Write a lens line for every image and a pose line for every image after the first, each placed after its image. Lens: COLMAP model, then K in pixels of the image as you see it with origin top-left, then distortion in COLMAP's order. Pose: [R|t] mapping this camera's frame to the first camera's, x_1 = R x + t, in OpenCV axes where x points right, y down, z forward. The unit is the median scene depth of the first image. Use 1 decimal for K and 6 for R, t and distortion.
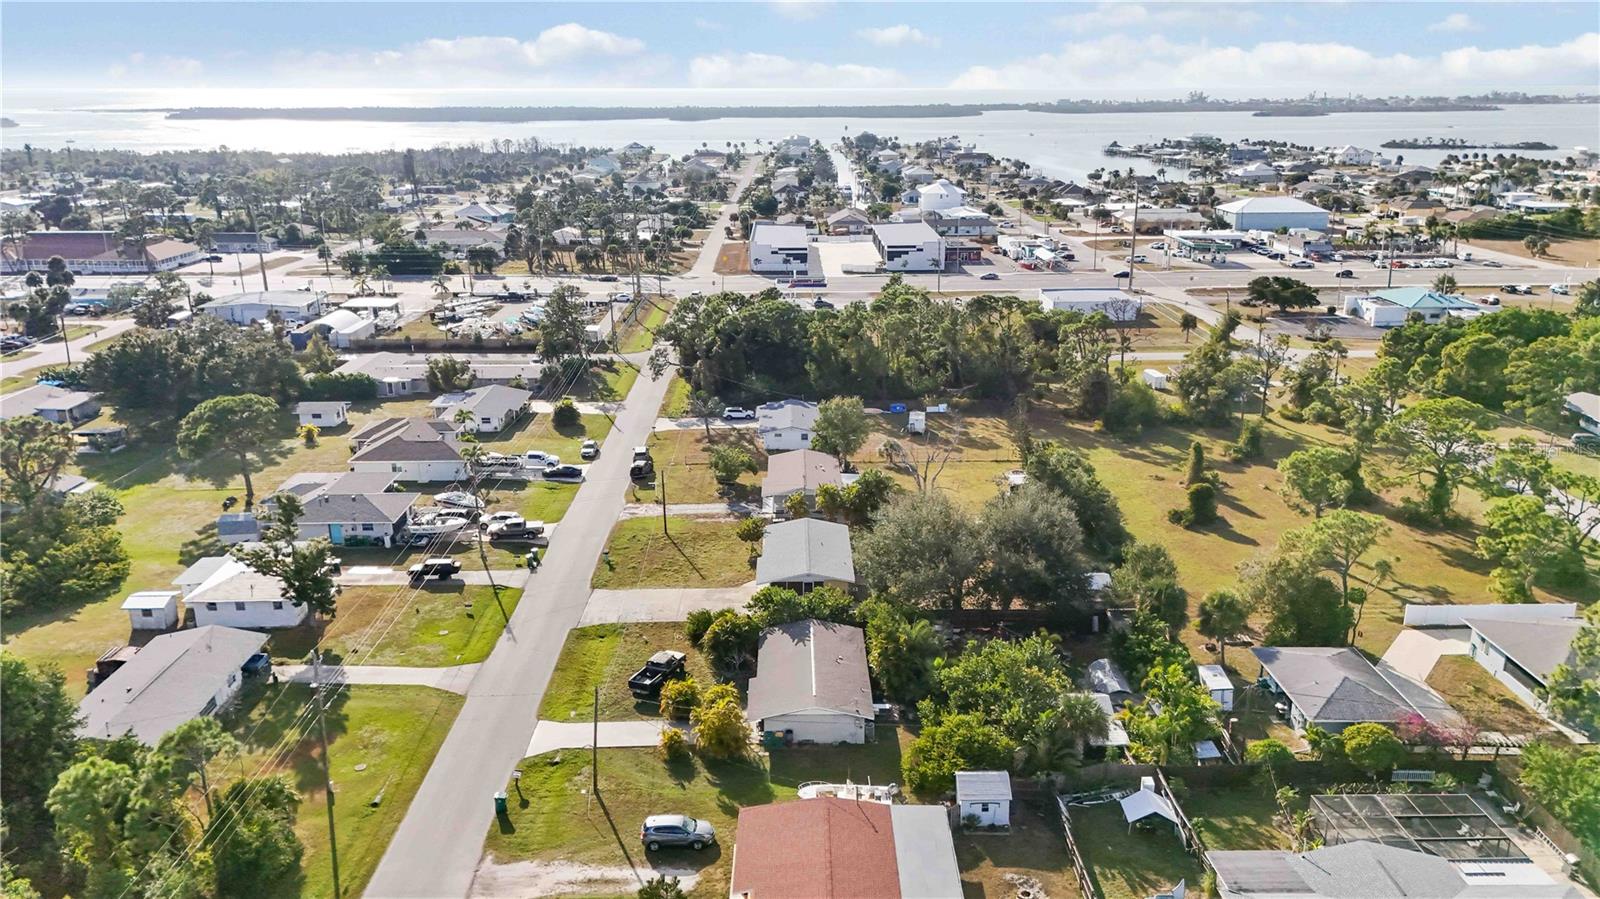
lens RADIAL K [[1171.3, 0, 800.0], [0, 1171.3, 449.5], [0, 0, 1]] dist [0.077844, -0.083523]
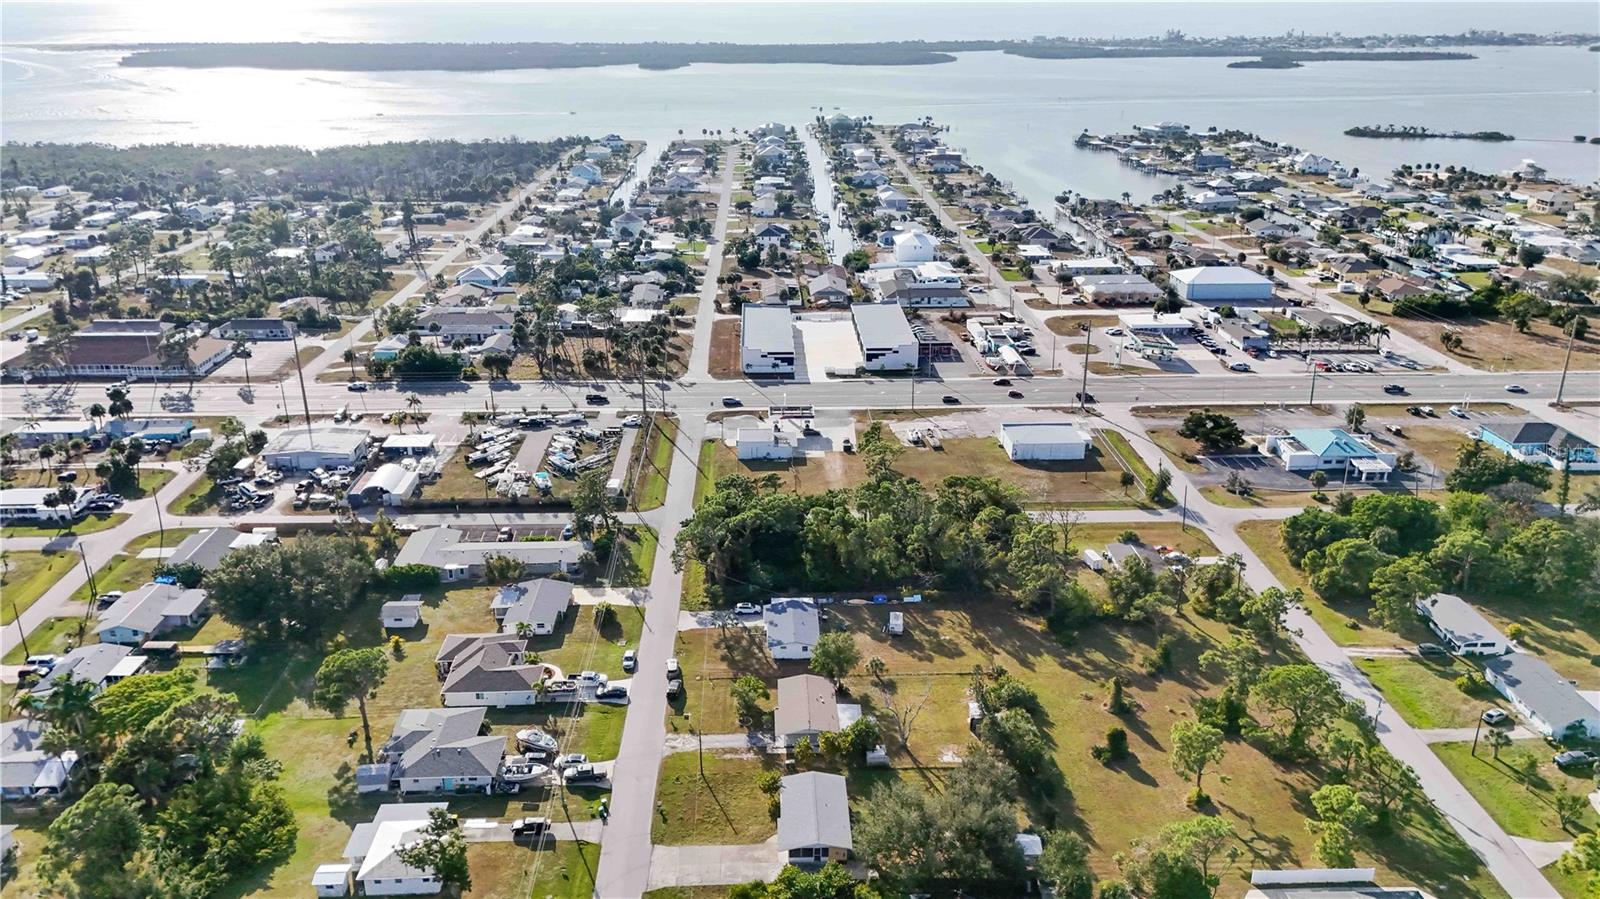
lens RADIAL K [[1192.5, 0, 800.0], [0, 1192.5, 449.5], [0, 0, 1]] dist [0.077268, -0.089081]
pose [[0.999678, -0.002240, 0.025292, -0.028344], [0.000625, 0.997971, 0.063673, -0.260880], [-0.025383, -0.063636, 0.997650, -0.206228]]
